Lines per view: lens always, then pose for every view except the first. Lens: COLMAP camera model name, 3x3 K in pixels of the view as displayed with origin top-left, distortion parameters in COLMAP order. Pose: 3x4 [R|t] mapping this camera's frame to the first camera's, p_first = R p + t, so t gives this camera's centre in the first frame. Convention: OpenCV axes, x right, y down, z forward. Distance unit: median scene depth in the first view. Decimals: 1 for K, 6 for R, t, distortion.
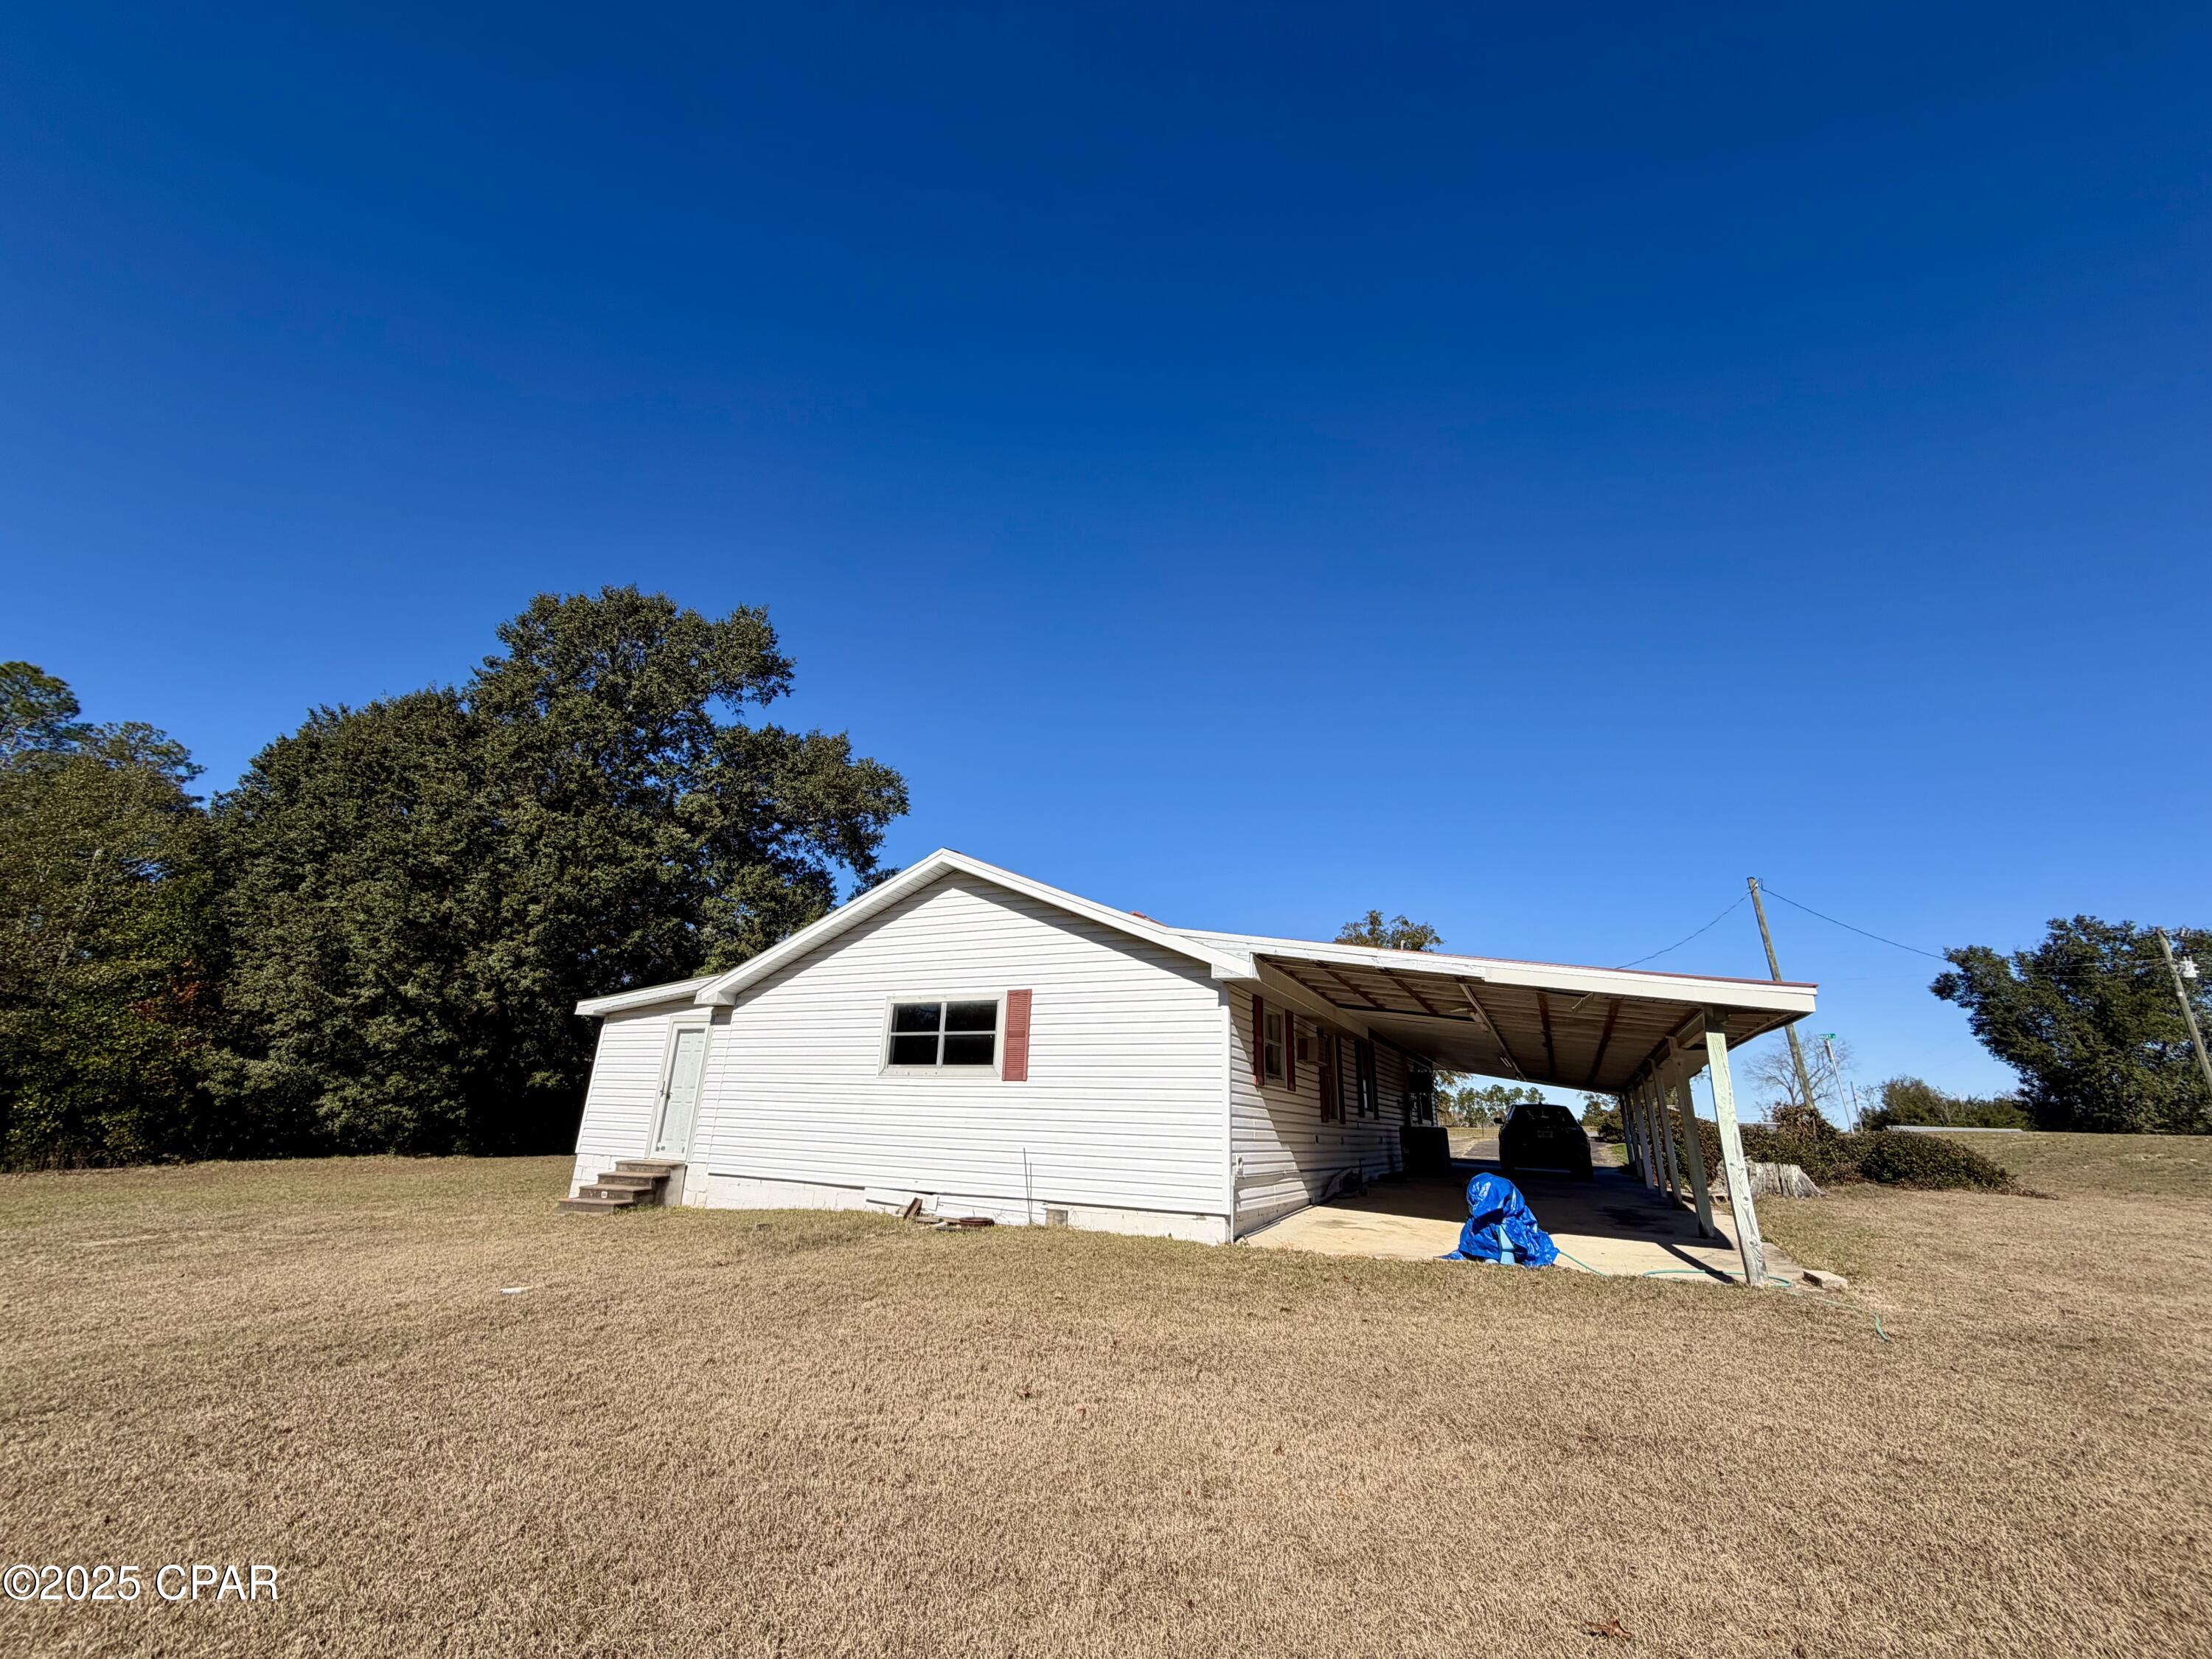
lens RADIAL K [[880.6, 0, 1106.0], [0, 880.6, 829.5], [0, 0, 1]] dist [-0.002060, -0.000406]
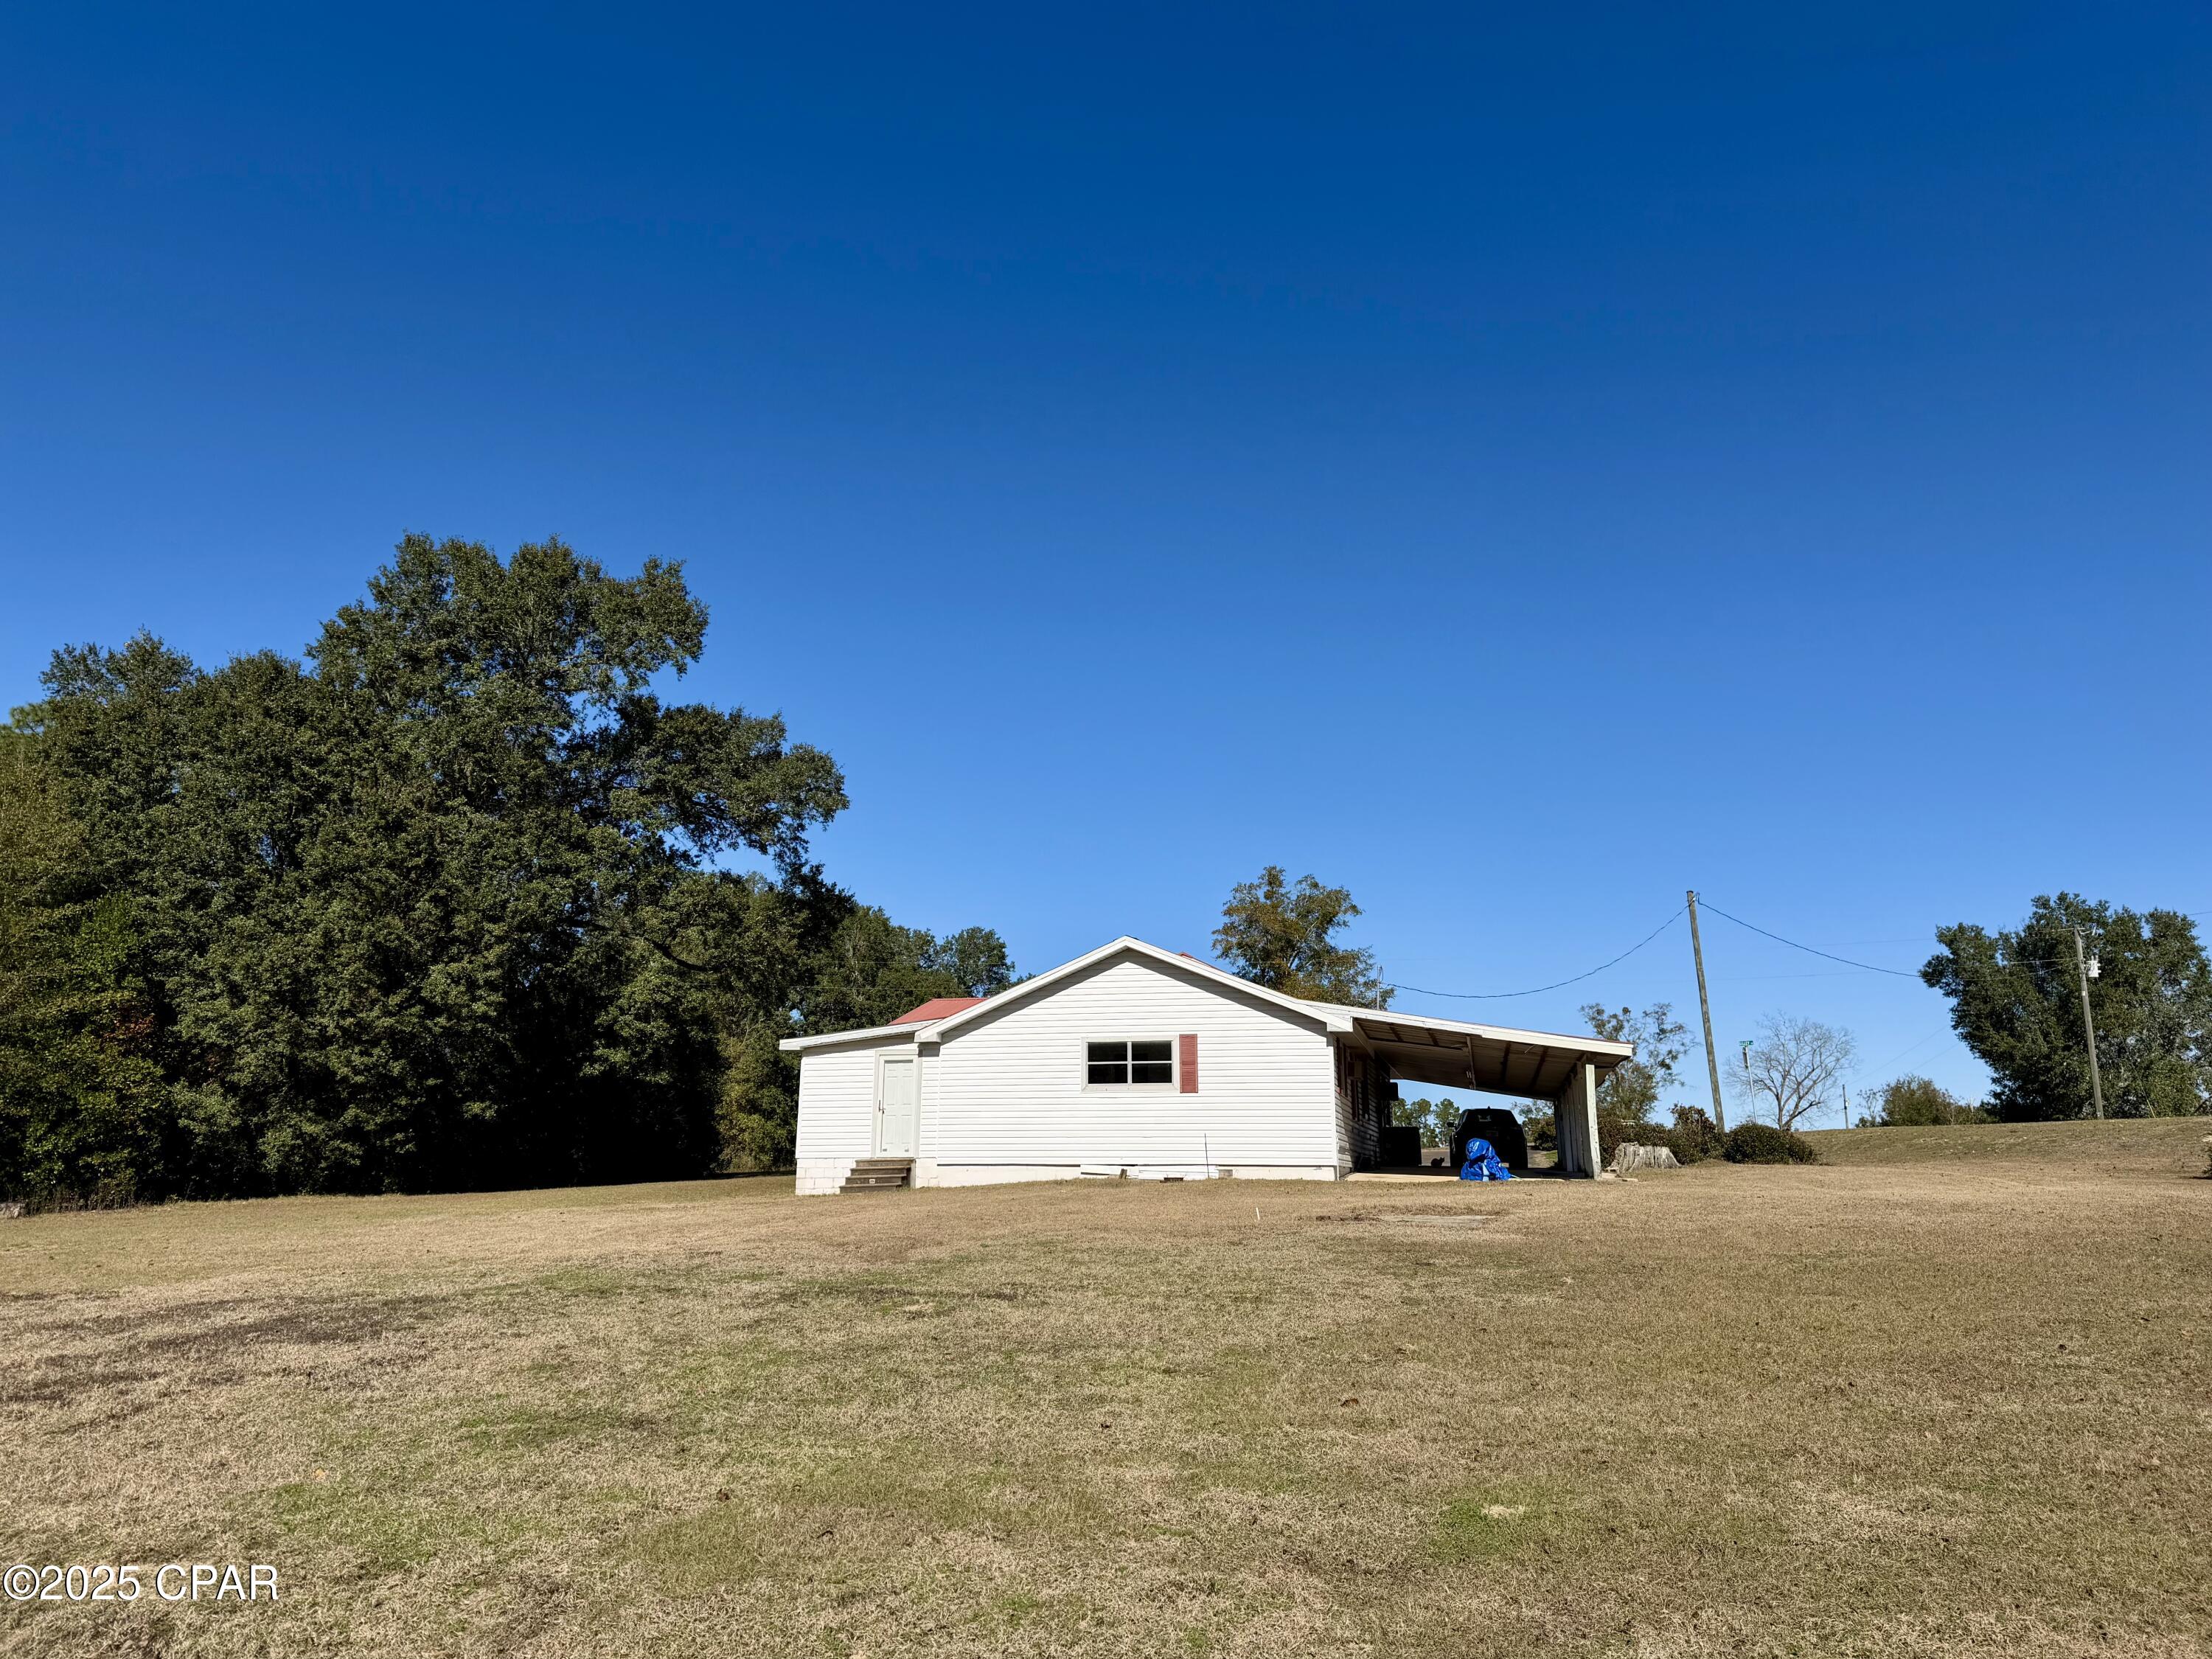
lens RADIAL K [[1519.6, 0, 1093.2], [0, 1519.6, 833.7], [0, 0, 1]] dist [0.176306, -0.301264]
pose [[0.976681, 0.016272, 0.214078, -0.582393], [-0.039206, 0.993875, 0.103324, -0.302112], [-0.211085, -0.109308, 0.971337, -1.051079]]
